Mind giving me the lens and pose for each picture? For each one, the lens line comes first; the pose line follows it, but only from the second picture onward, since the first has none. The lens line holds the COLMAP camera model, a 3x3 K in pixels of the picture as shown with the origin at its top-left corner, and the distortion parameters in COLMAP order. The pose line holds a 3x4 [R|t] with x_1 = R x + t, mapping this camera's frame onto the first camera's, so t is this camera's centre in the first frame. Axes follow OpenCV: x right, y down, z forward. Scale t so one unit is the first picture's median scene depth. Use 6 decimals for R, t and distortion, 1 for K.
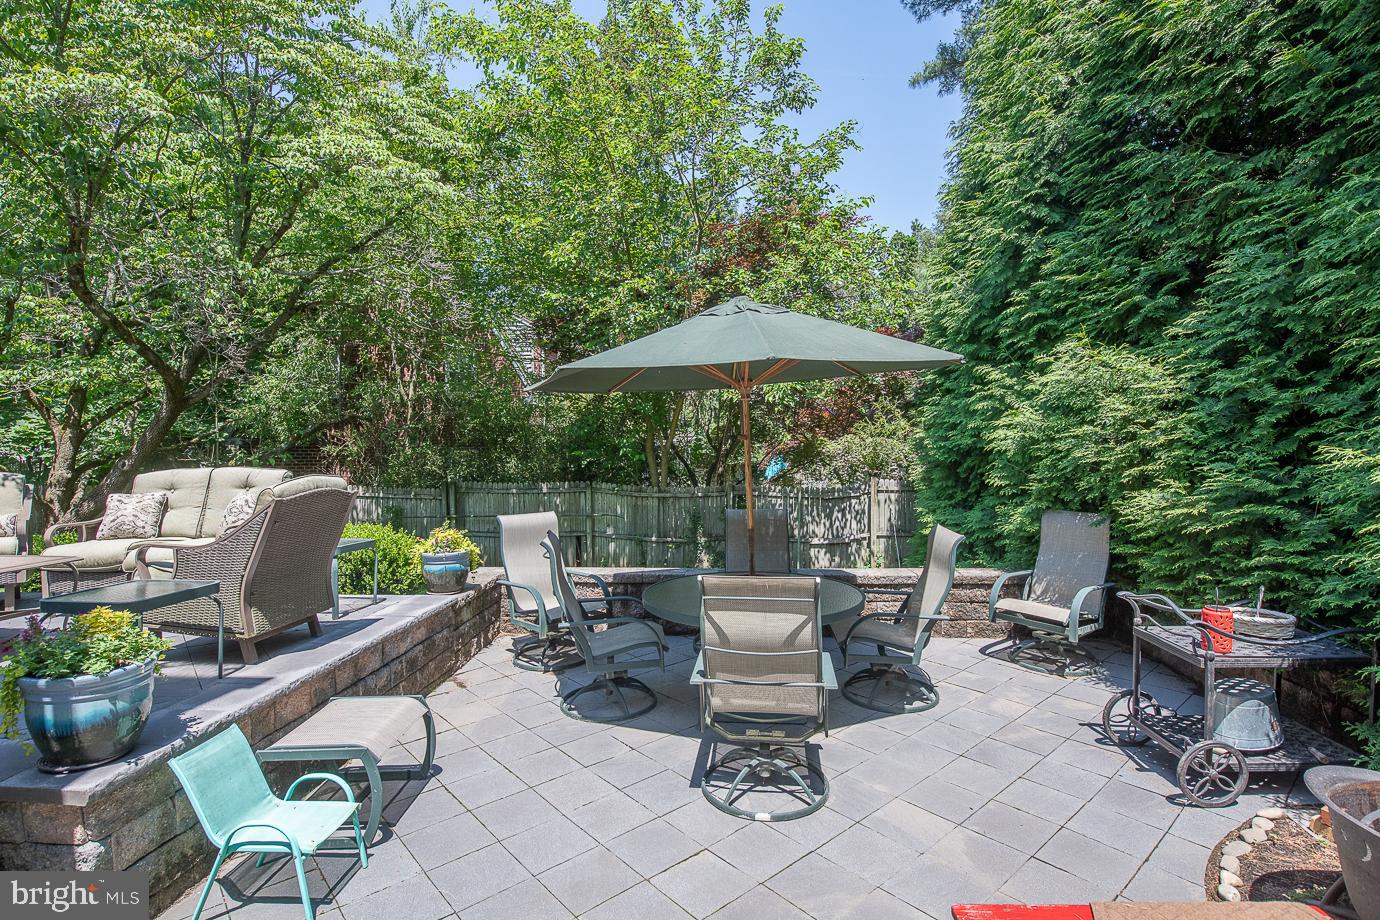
lens RADIAL K [[676.4, 0, 684.3], [0, 676.4, 455.5], [0, 0, 1]] dist [-0.002261, -0.000676]
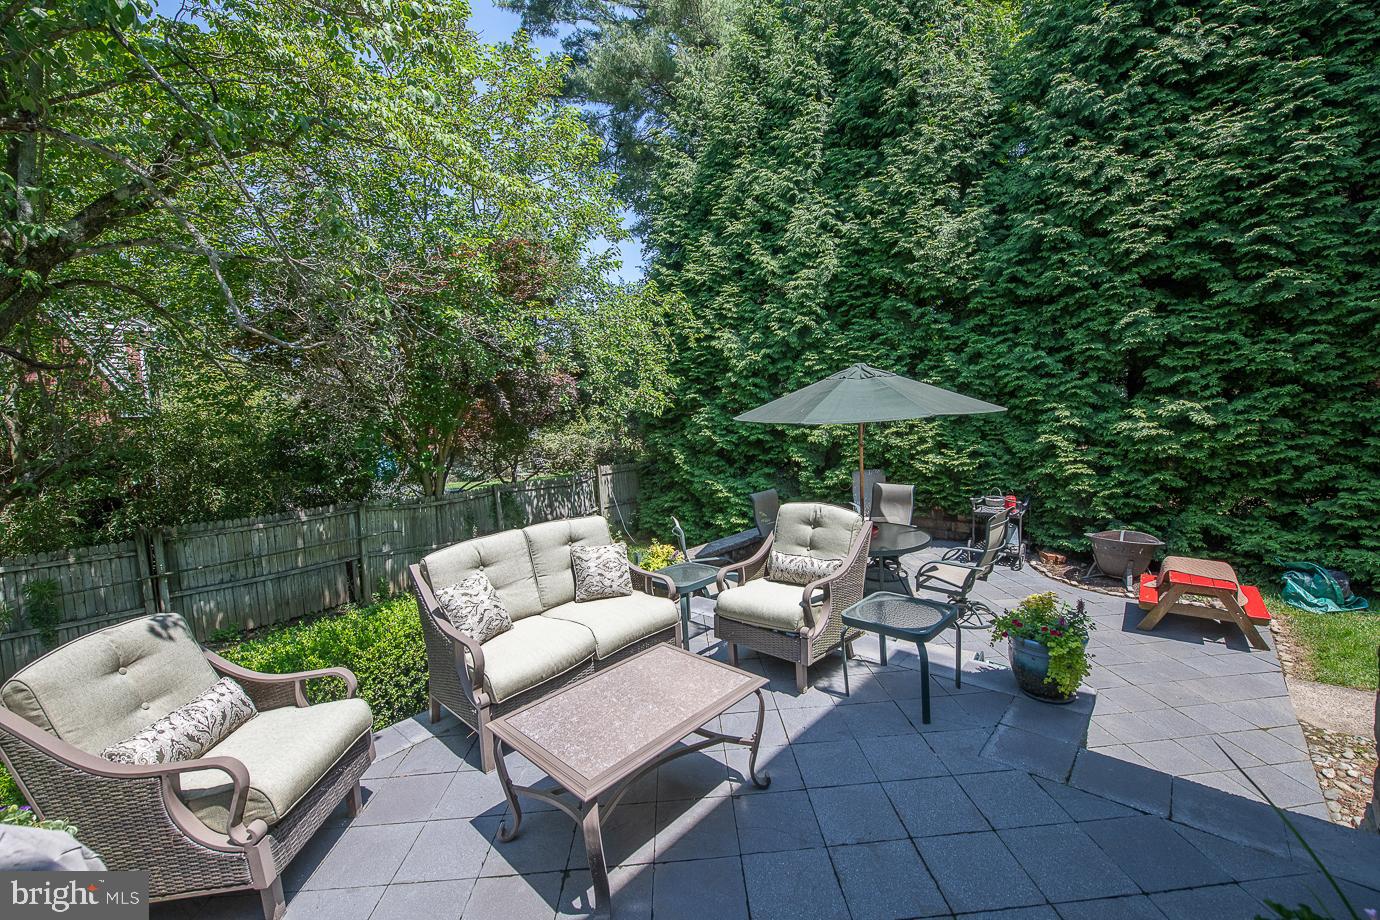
lens RADIAL K [[550.0, 0, 690.9], [0, 550.0, 463.0], [0, 0, 1]] dist [-0.020631, -0.000417]
pose [[0.615397, -0.097740, 0.782134, -0.453235], [0.065417, 0.995192, 0.072895, -0.040140], [-0.785498, 0.006305, 0.618832, 0.174244]]
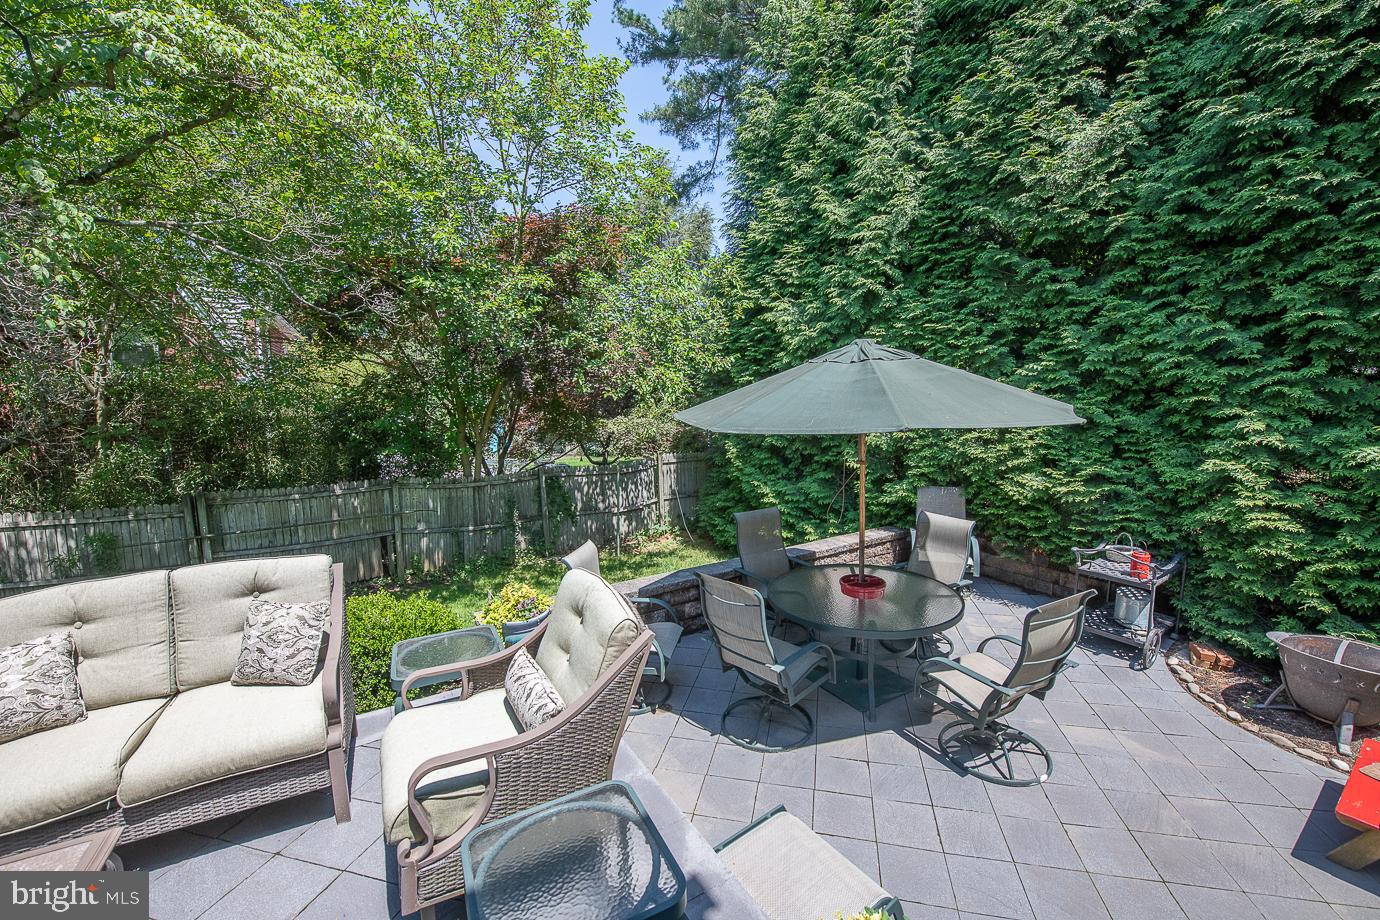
lens RADIAL K [[550.0, 0, 692.3], [0, 550.0, 461.4], [0, 0, 1]] dist [-0.020631, -0.000417]
pose [[0.812406, -0.076827, 0.578009, -0.245735], [0.028243, 0.995303, 0.092596, -0.043730], [-0.582408, -0.058901, 0.810760, 0.150230]]
